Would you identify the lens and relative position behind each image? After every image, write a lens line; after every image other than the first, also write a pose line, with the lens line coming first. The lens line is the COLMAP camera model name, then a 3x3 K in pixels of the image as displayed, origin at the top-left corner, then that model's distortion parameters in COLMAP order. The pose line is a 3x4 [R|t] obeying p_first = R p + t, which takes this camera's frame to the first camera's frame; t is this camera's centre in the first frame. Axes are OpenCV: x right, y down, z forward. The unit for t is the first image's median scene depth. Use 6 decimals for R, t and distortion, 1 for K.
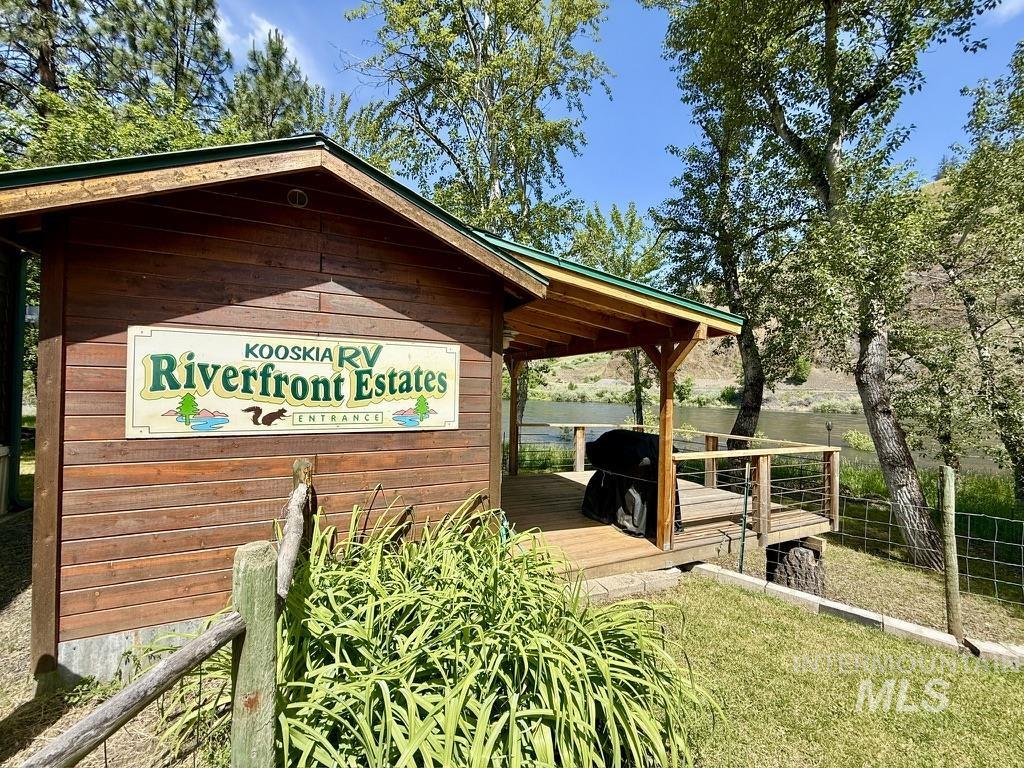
lens RADIAL K [[408.3, 0, 509.4], [0, 408.3, 387.8], [0, 0, 1]] dist [0.000615, 0.000150]
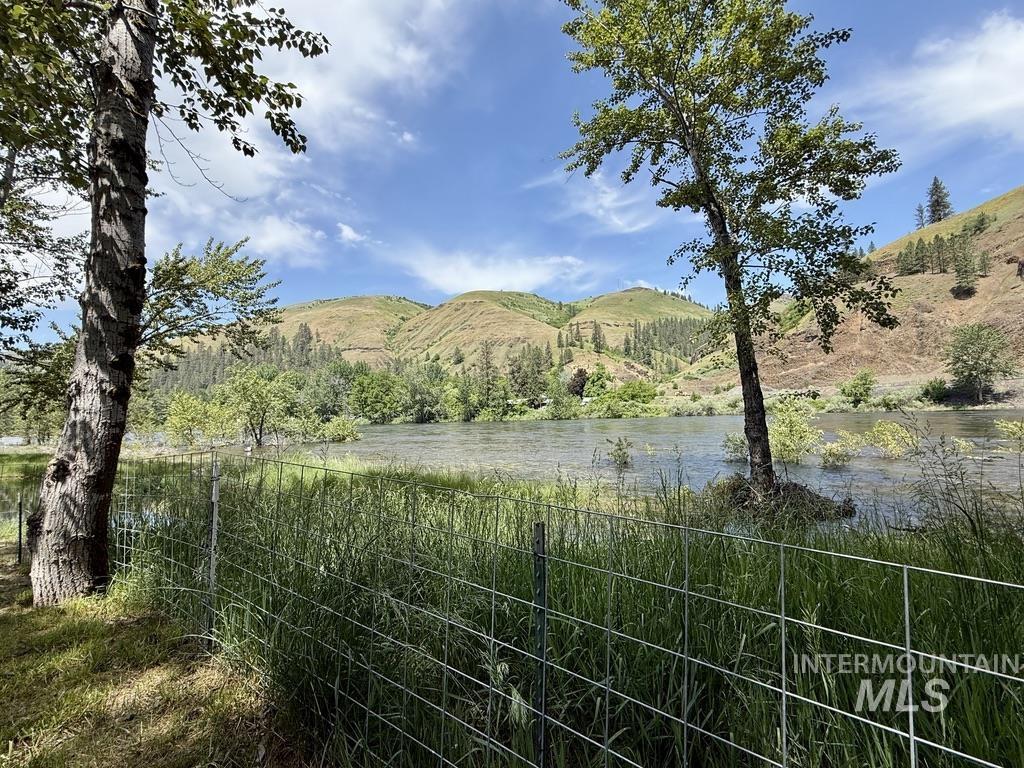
lens RADIAL K [[434.9, 0, 509.6], [0, 434.9, 387.0], [0, 0, 1]] dist [-0.000001, -0.000129]
pose [[0.961820, -0.078586, -0.262158, 0.320924], [0.063124, 0.995761, -0.066904, 0.119125], [0.266305, 0.047801, 0.962703, 0.880066]]
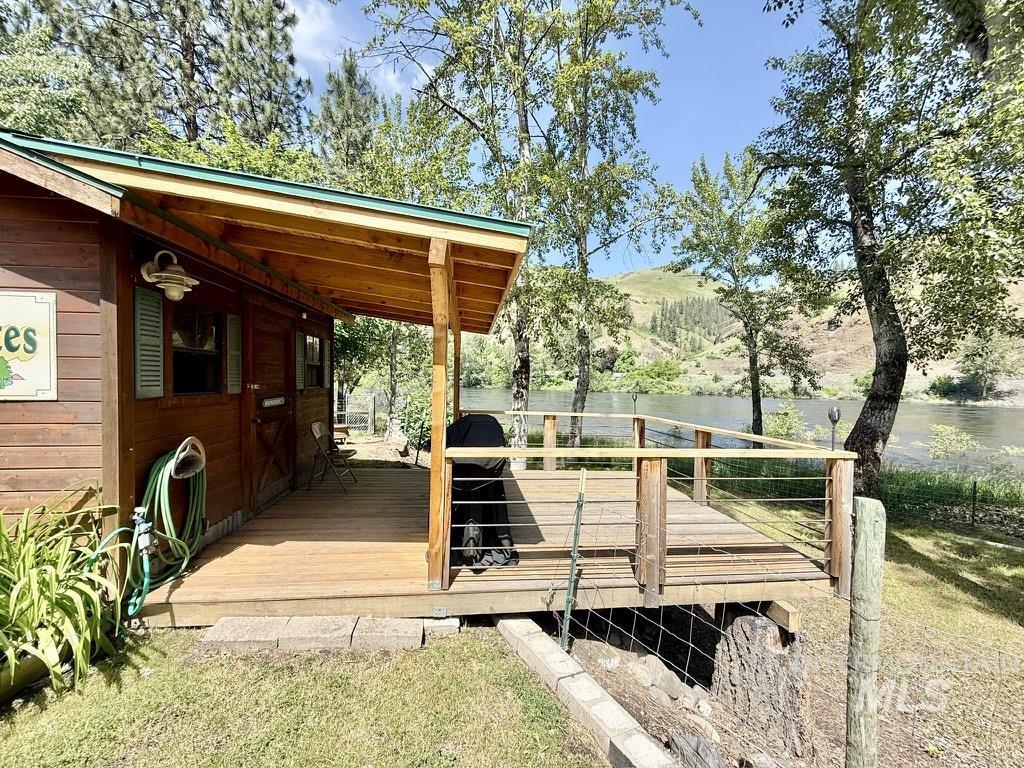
lens RADIAL K [[408.3, 0, 508.2], [0, 408.3, 387.2], [0, 0, 1]] dist [0.000615, 0.000150]
pose [[0.944672, -0.006753, -0.327948, 0.176386], [0.010945, 0.999880, 0.010940, 0.014351], [0.327835, -0.013924, 0.944632, 0.100702]]
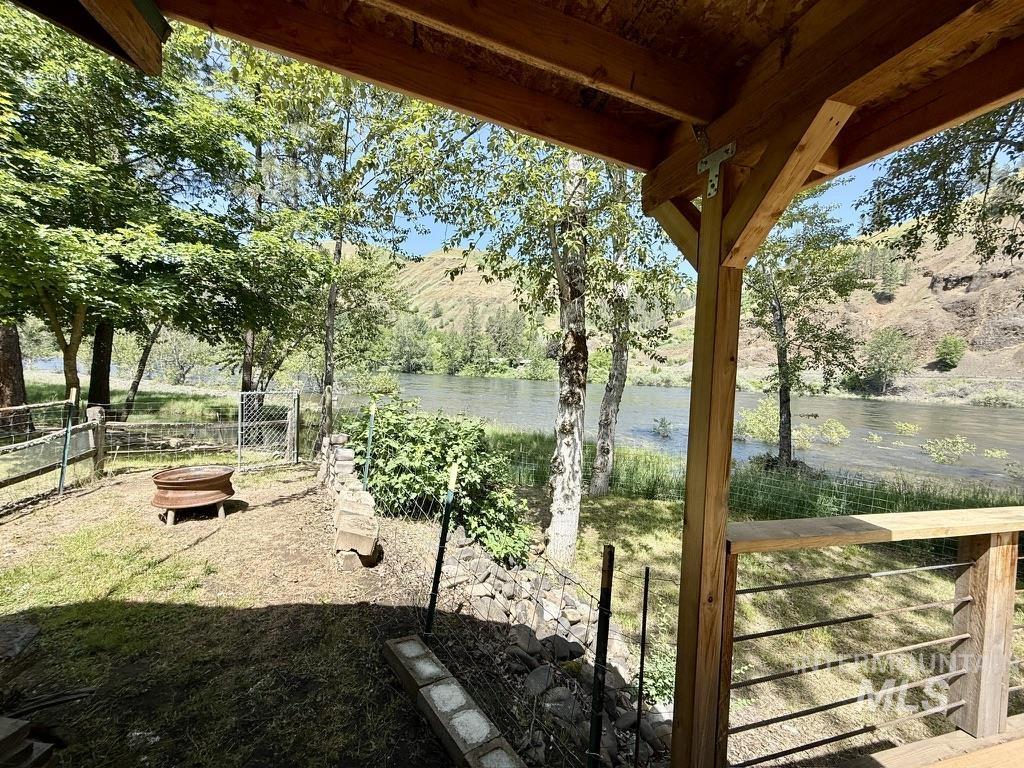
lens RADIAL K [[408.3, 0, 507.8], [0, 408.3, 384.0], [0, 0, 1]] dist [0.000615, 0.000150]
pose [[0.982468, 0.020061, -0.185350, -0.019975], [-0.013625, 0.999261, 0.035933, 0.008241], [0.185934, -0.032778, 0.982015, 0.366010]]
